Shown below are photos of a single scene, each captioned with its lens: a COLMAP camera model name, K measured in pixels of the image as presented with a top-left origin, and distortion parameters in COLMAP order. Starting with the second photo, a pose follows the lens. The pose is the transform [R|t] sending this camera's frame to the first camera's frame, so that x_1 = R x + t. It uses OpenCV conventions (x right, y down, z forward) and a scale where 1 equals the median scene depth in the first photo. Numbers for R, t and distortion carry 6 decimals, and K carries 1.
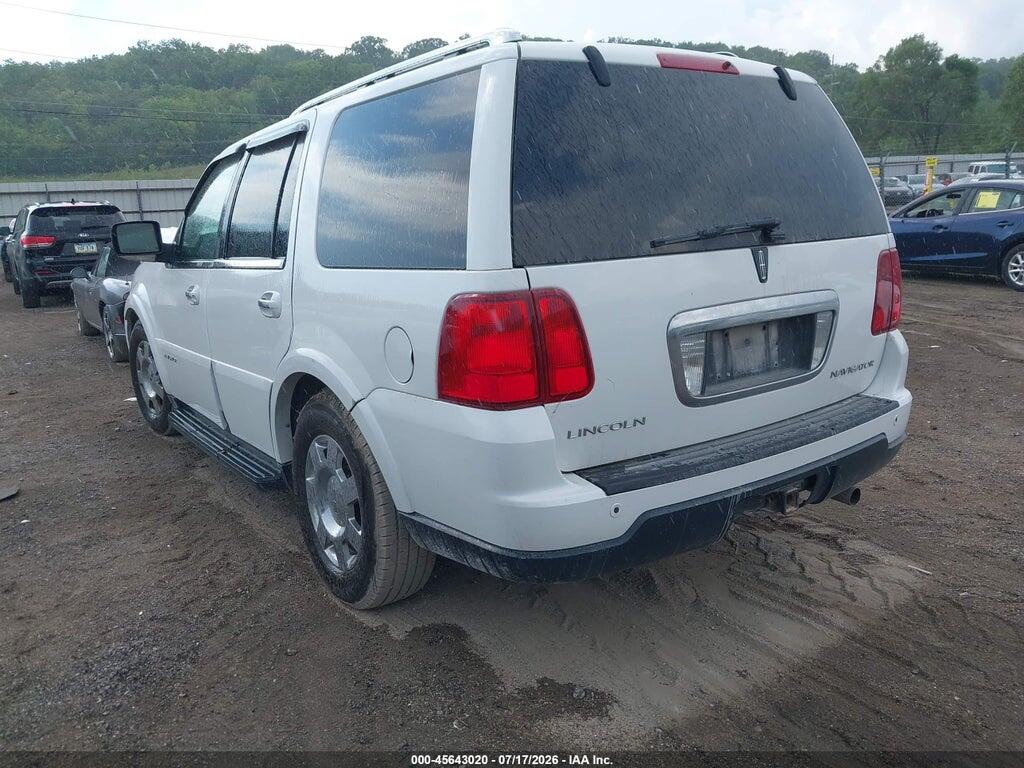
lens RADIAL K [[829.6, 0, 512.0], [0, 829.6, 384.0], [0, 0, 1]] dist [-0.005734, -0.003630]
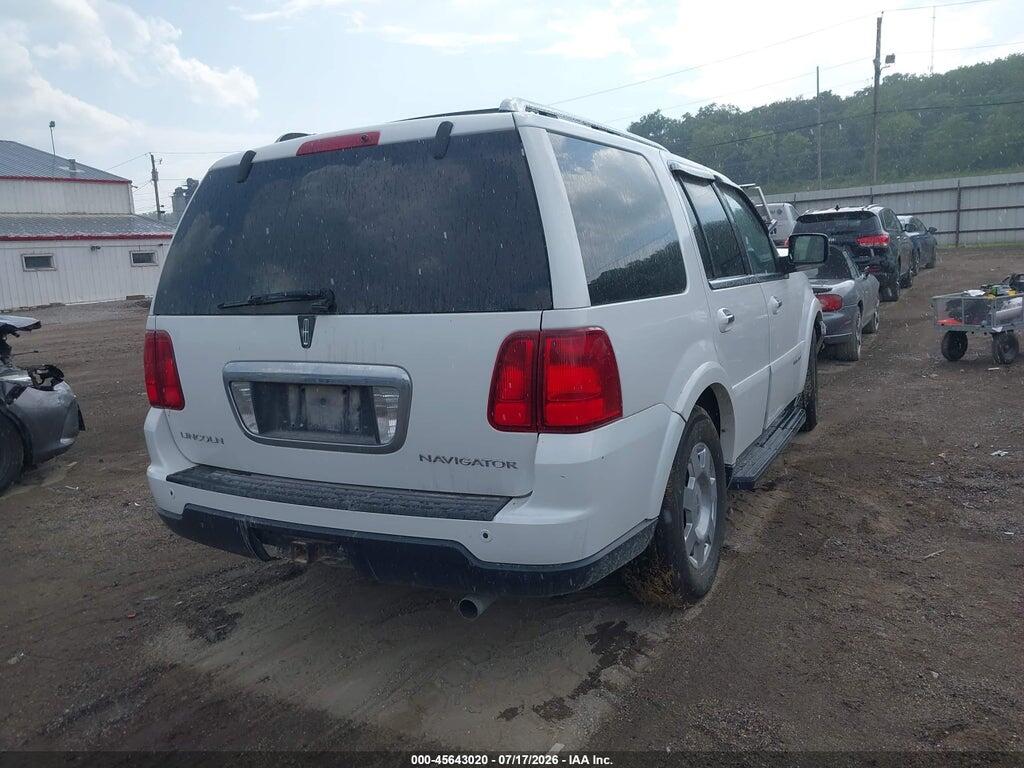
lens RADIAL K [[842.9, 0, 495.0], [0, 842.9, 387.4], [0, 0, 1]] dist [0.036695, -0.011350]
pose [[0.432868, 0.162364, -0.886715, 1.334542], [-0.150429, 0.982864, 0.106535, -0.215691], [0.888817, 0.087272, 0.449875, 0.690748]]
